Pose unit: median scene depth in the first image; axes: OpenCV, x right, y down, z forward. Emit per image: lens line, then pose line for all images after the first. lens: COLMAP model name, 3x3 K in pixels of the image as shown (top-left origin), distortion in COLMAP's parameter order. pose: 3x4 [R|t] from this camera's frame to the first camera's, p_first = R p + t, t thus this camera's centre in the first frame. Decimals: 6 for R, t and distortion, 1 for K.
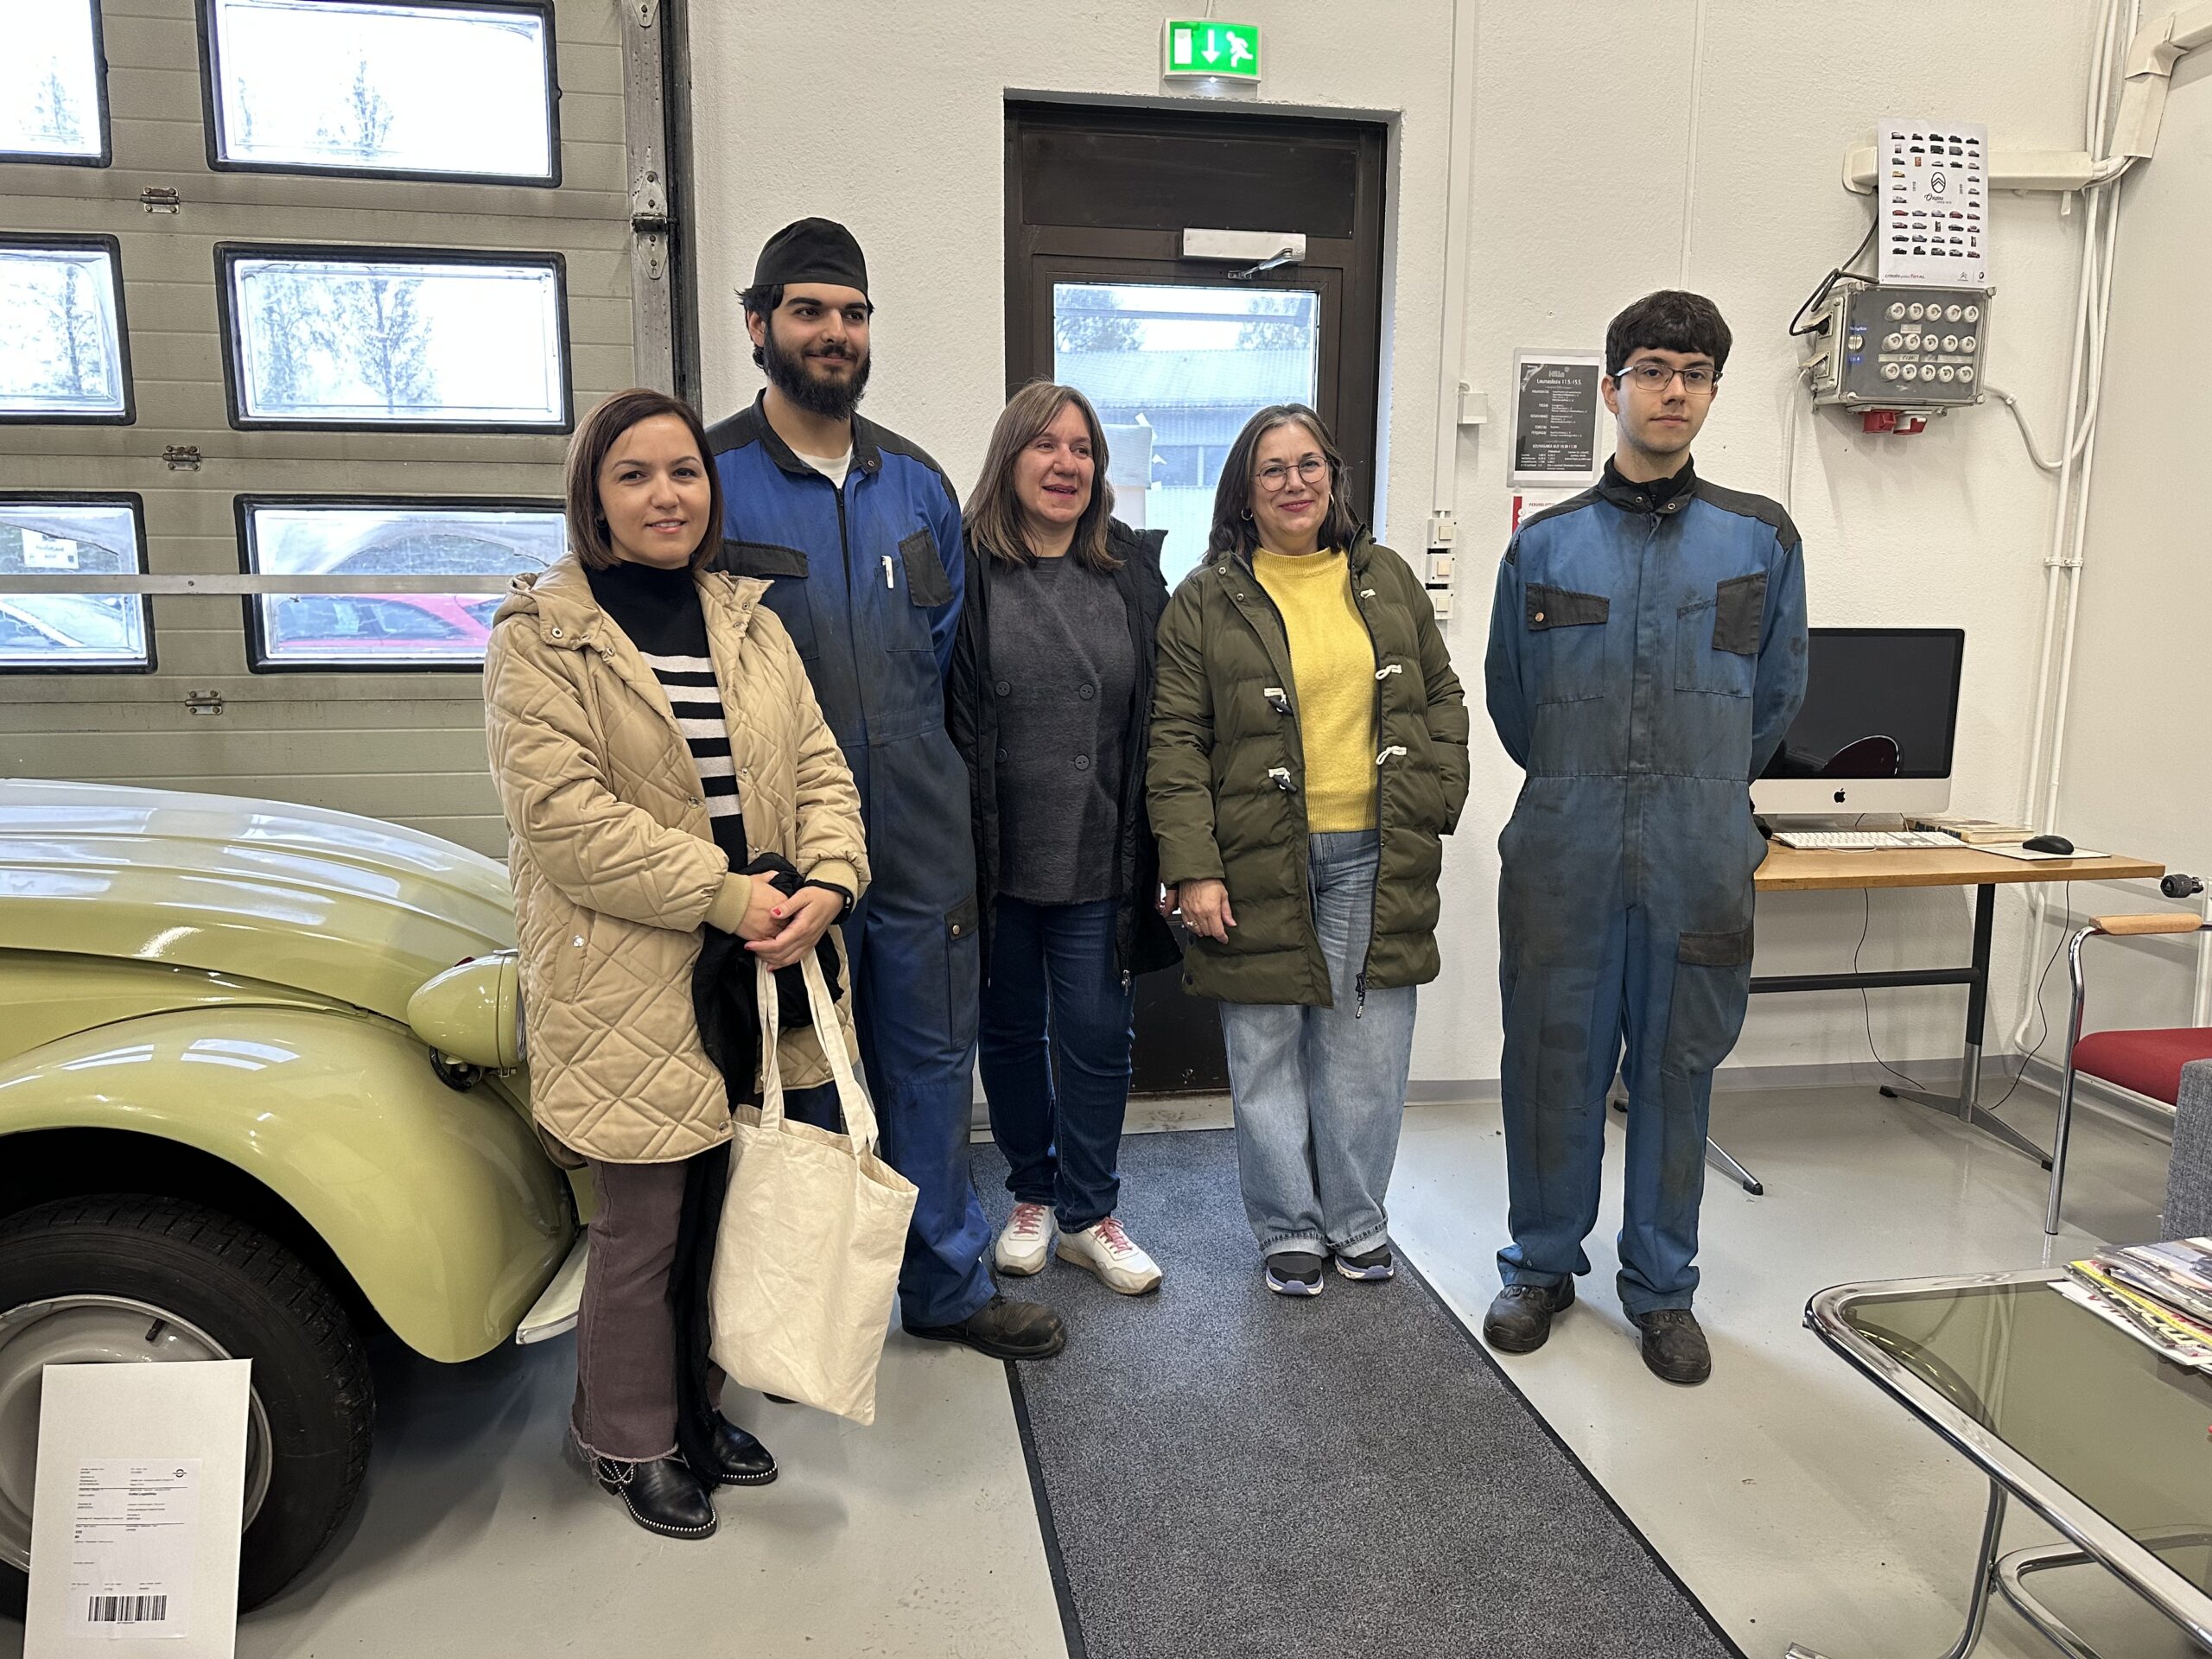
lens RADIAL K [[1579.6, 0, 1106.0], [0, 1579.6, 829.5], [0, 0, 1]] dist [0.002361, -0.004476]
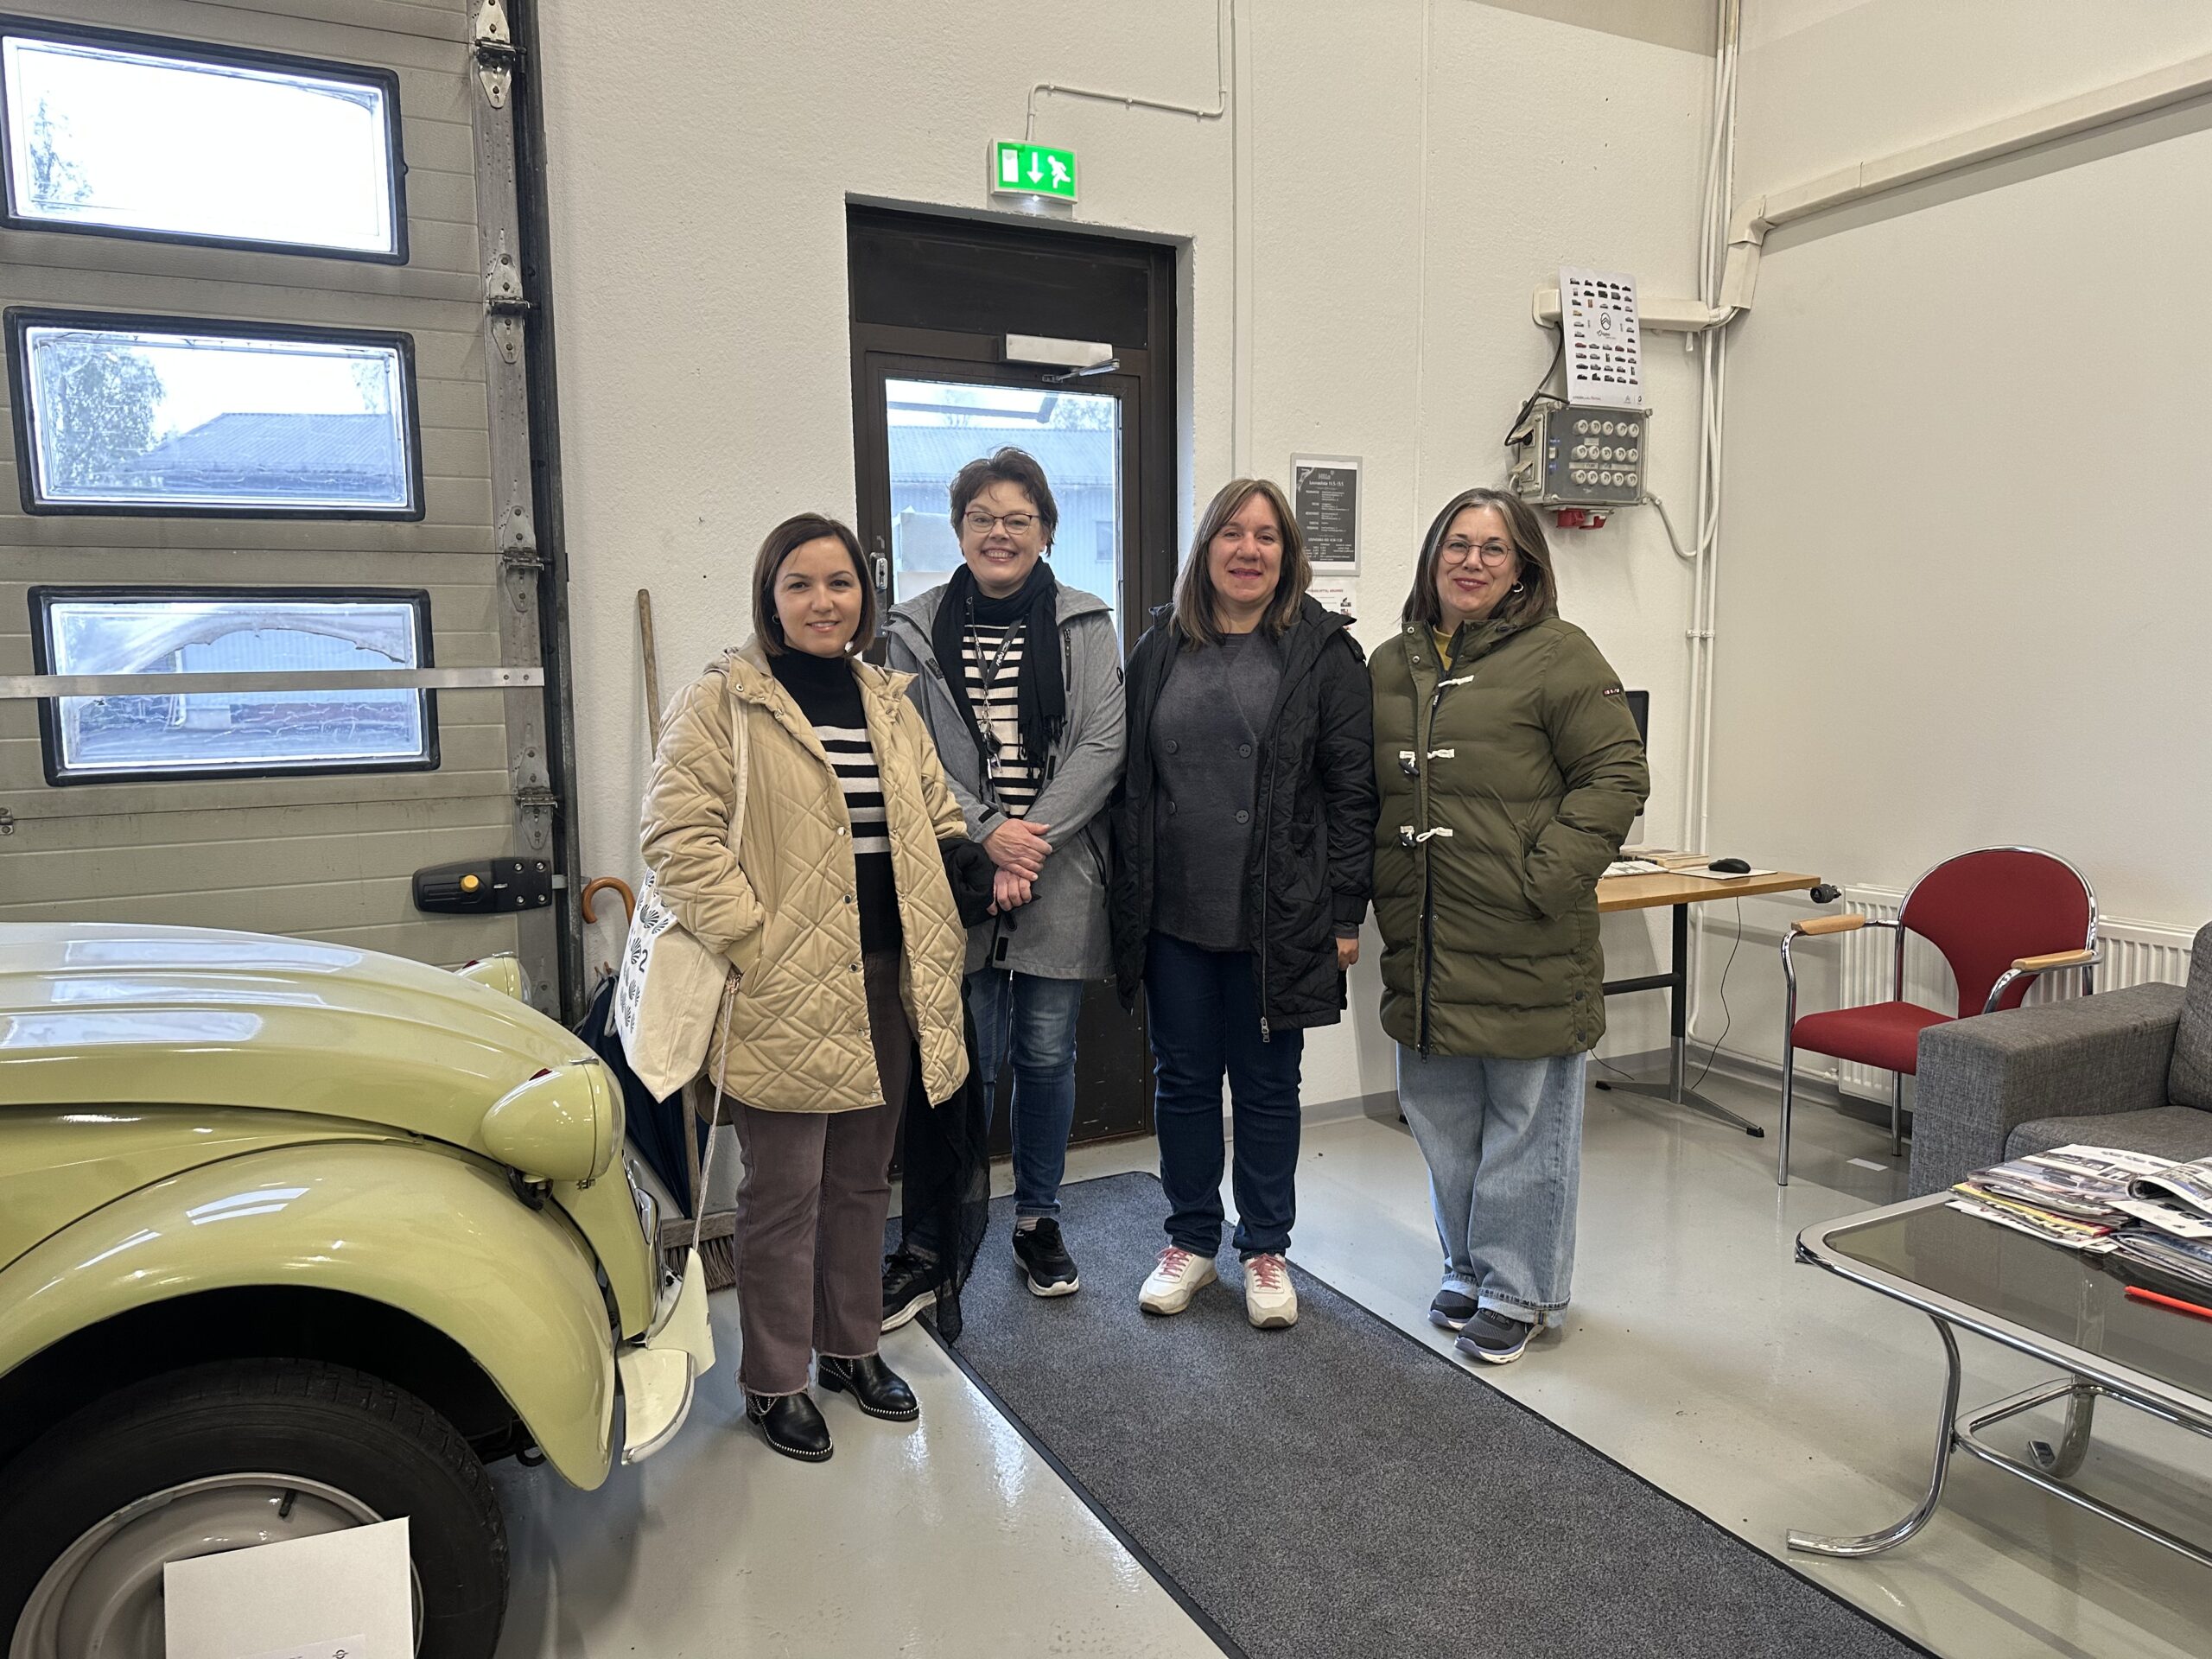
lens RADIAL K [[1566.2, 0, 1100.8], [0, 1566.2, 840.2], [0, 0, 1]] dist [0.026680, -0.041206]
pose [[0.954506, -0.051450, 0.293721, -0.217210], [0.062981, 0.997566, -0.029929, -0.004719], [-0.291466, 0.047067, 0.955423, -0.011469]]
